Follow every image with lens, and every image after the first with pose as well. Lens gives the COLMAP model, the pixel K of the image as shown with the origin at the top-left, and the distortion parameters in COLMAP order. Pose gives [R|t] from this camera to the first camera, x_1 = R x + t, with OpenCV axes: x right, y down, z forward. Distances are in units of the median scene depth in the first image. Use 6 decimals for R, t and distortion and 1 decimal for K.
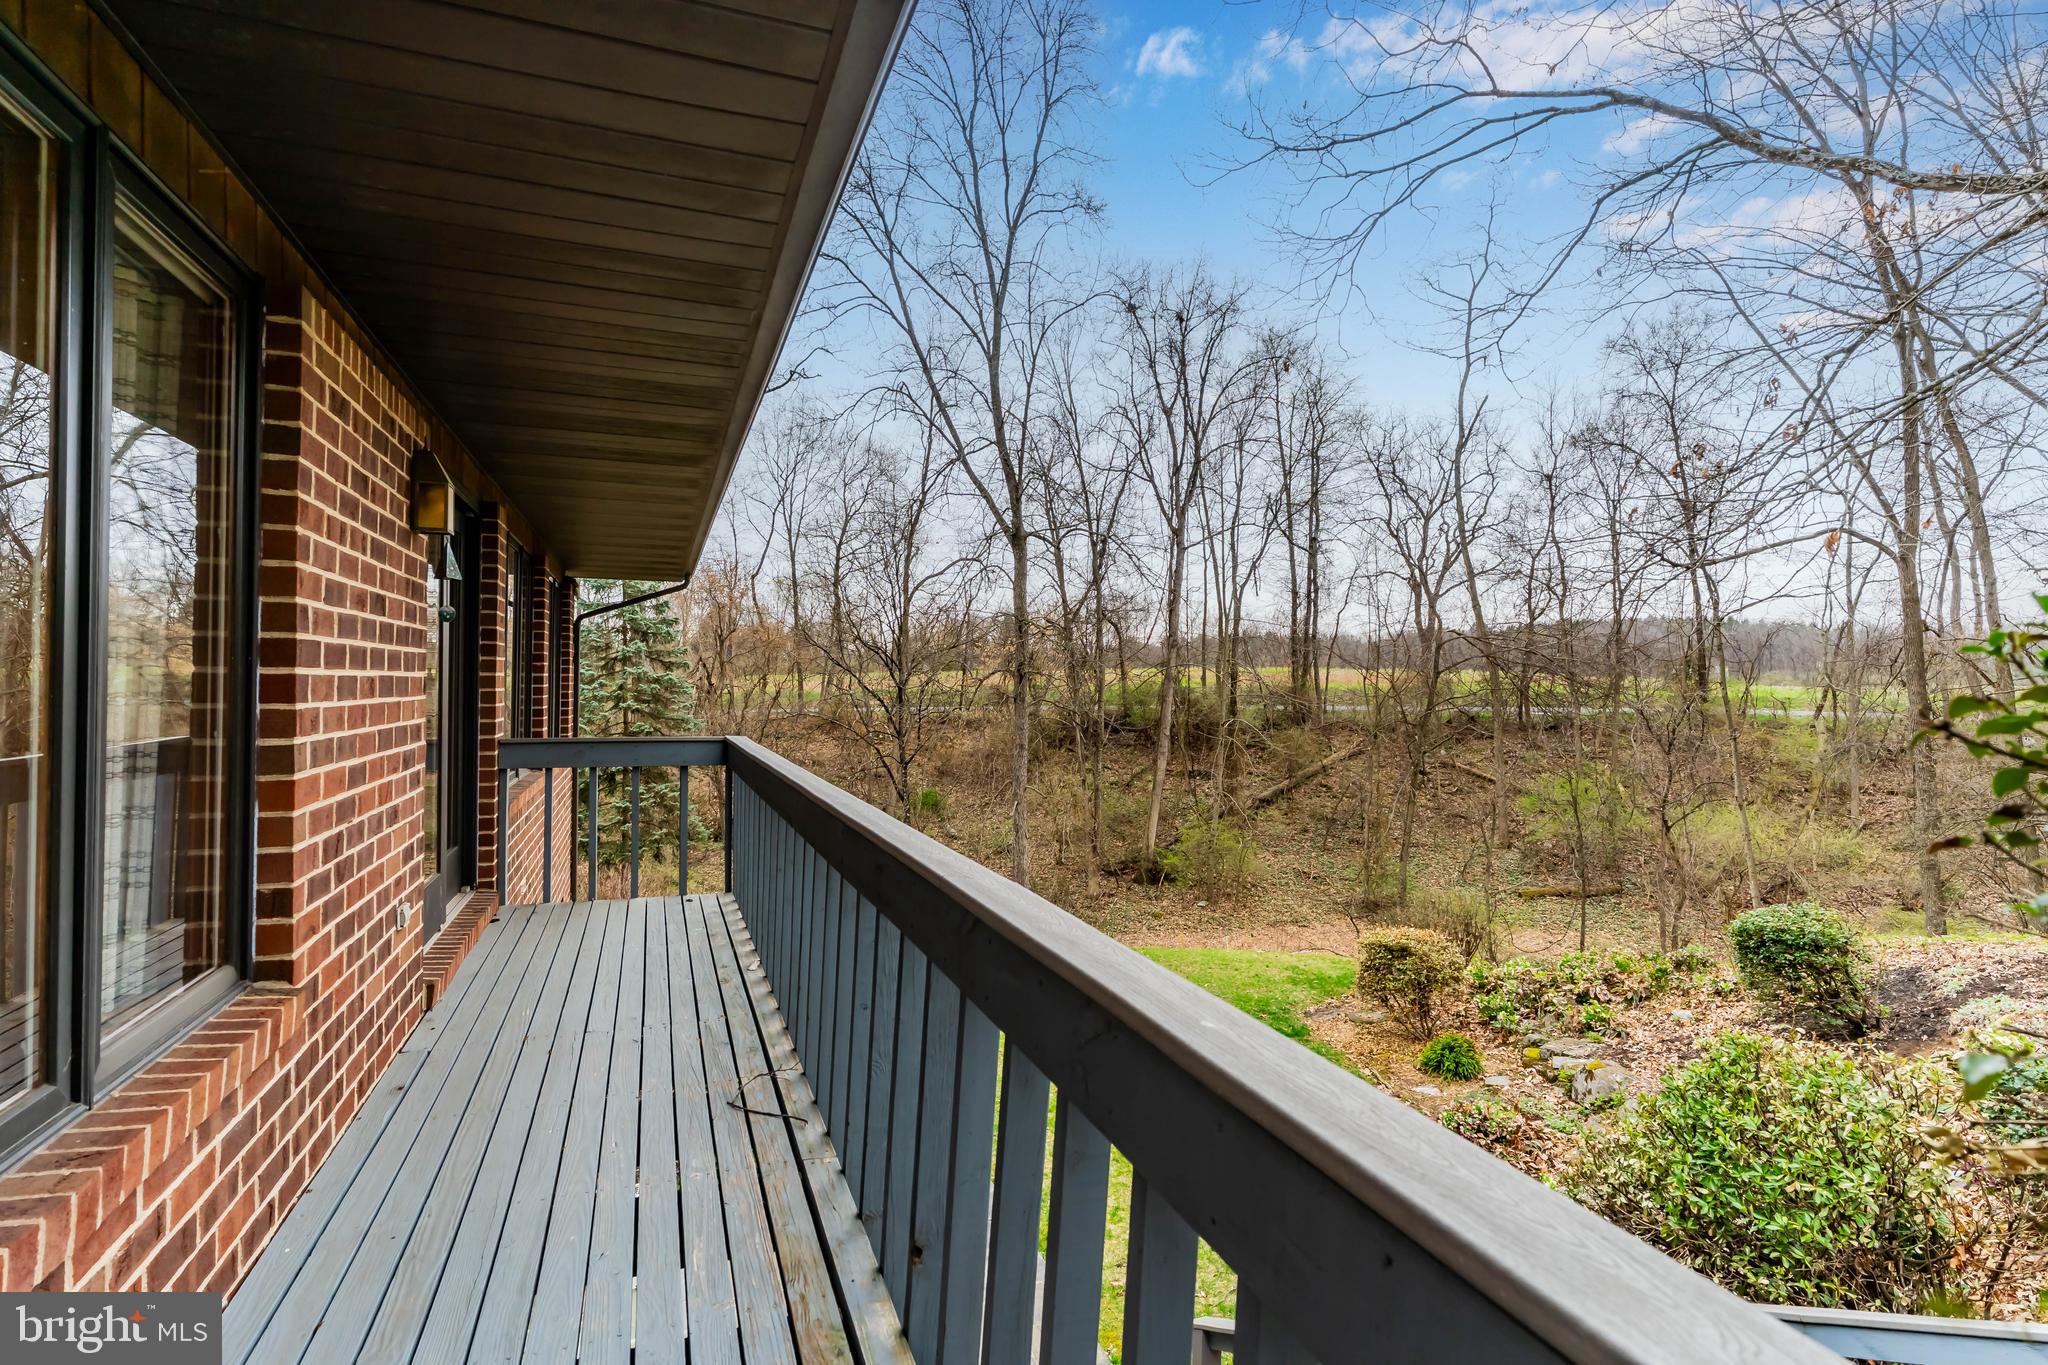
lens RADIAL K [[1068.4, 0, 1025.9], [0, 1068.4, 681.2], [0, 0, 1]] dist [-0.001523, -0.000377]
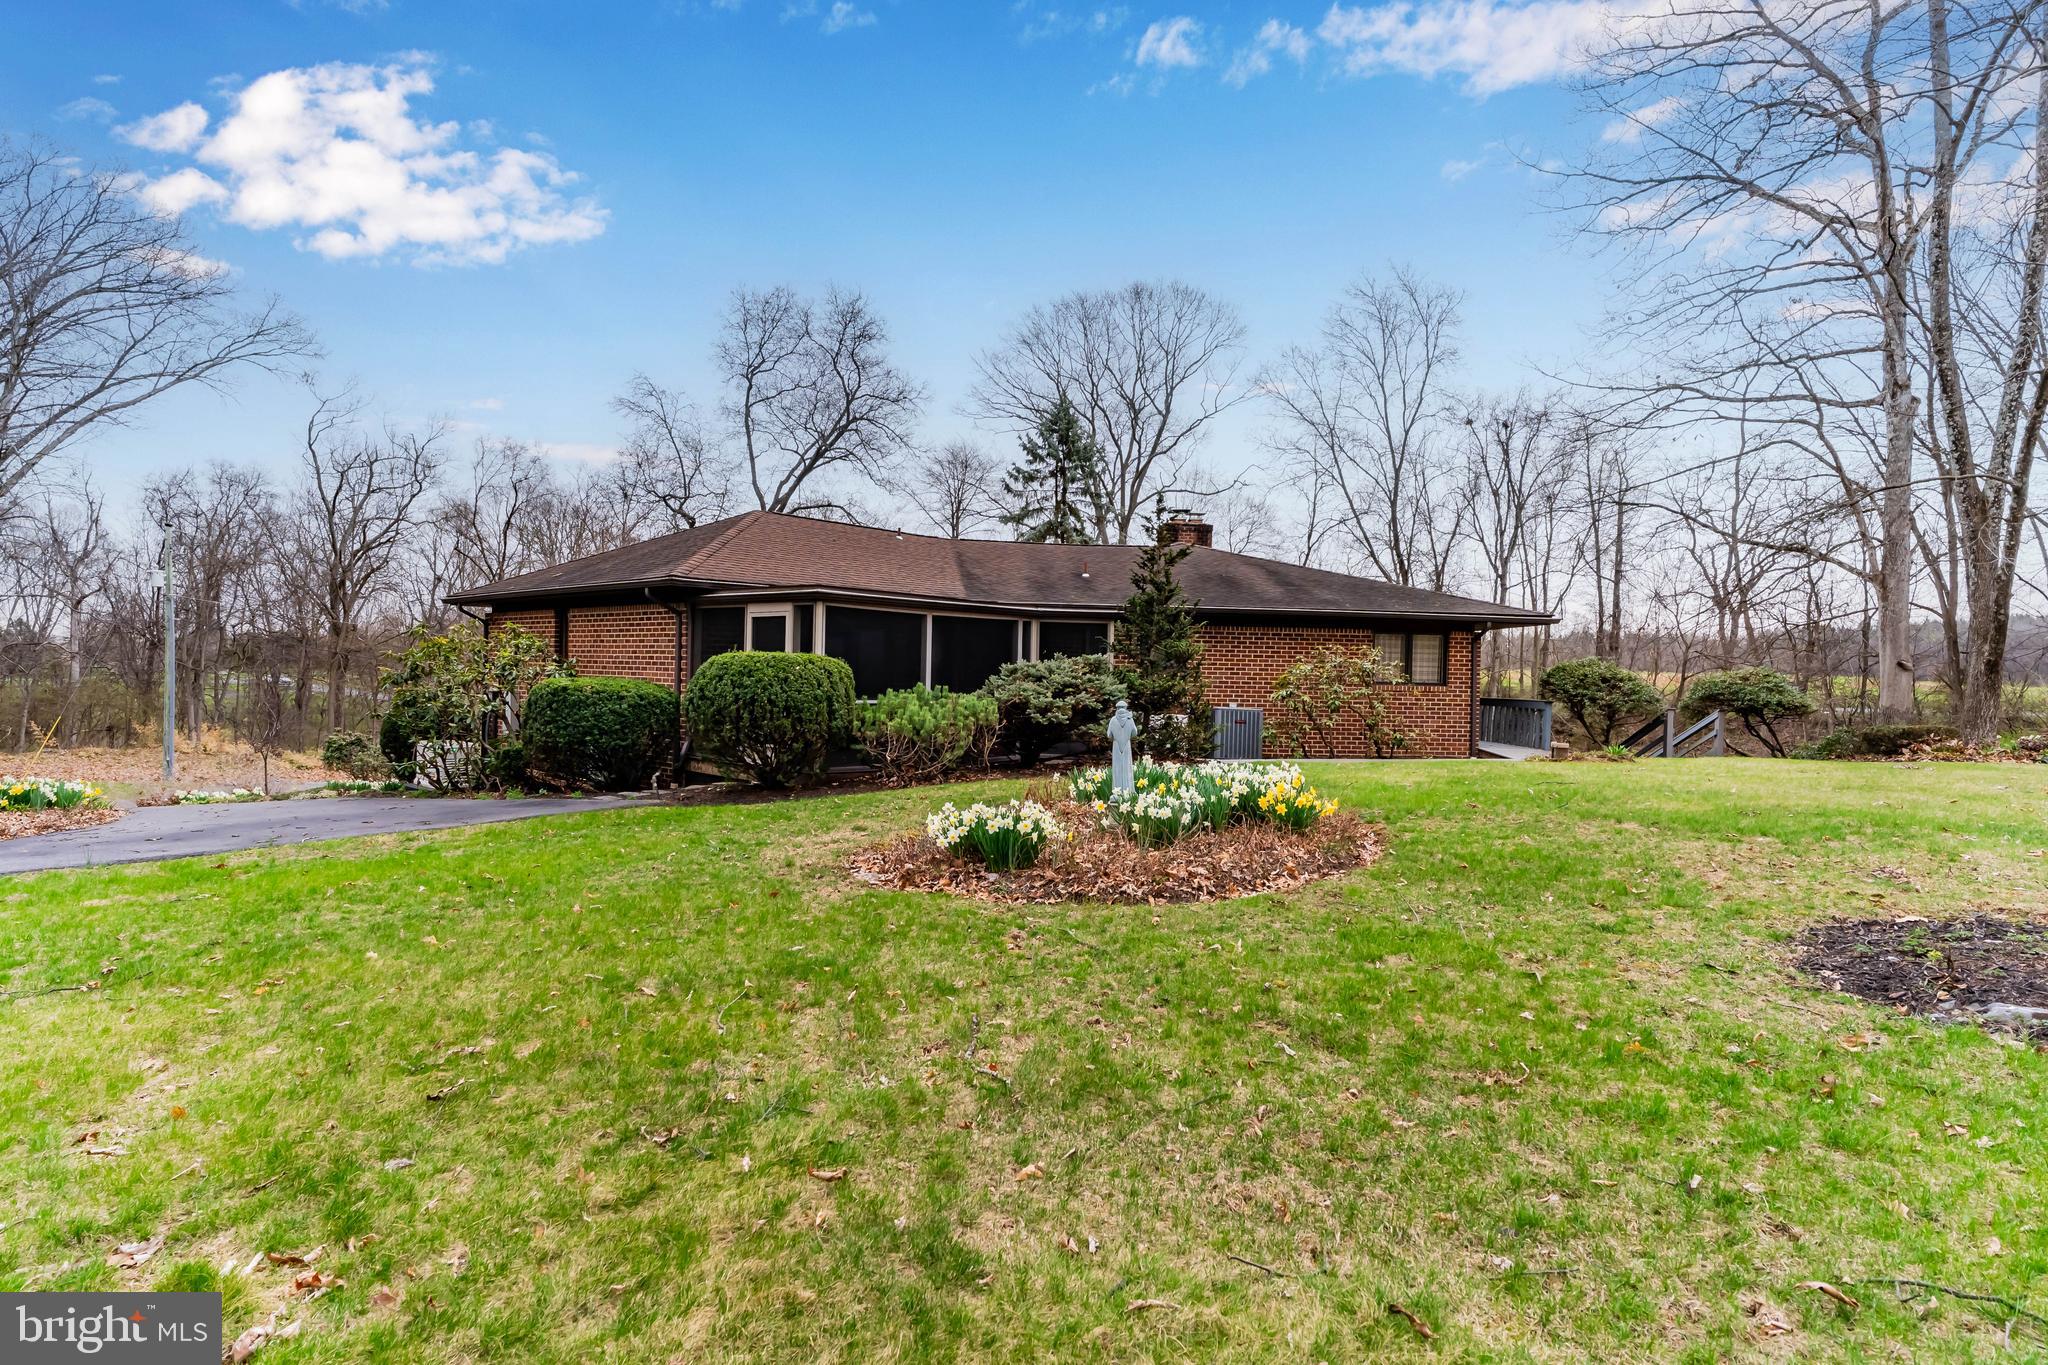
lens RADIAL K [[1068.4, 0, 1013.5], [0, 1068.4, 675.4], [0, 0, 1]] dist [-0.001523, -0.000377]
pose [[0.960502, 0.010458, -0.278077, -0.078359], [-0.012016, 0.999920, -0.003898, 0.004796], [0.278014, 0.007085, 0.960551, -0.498339]]
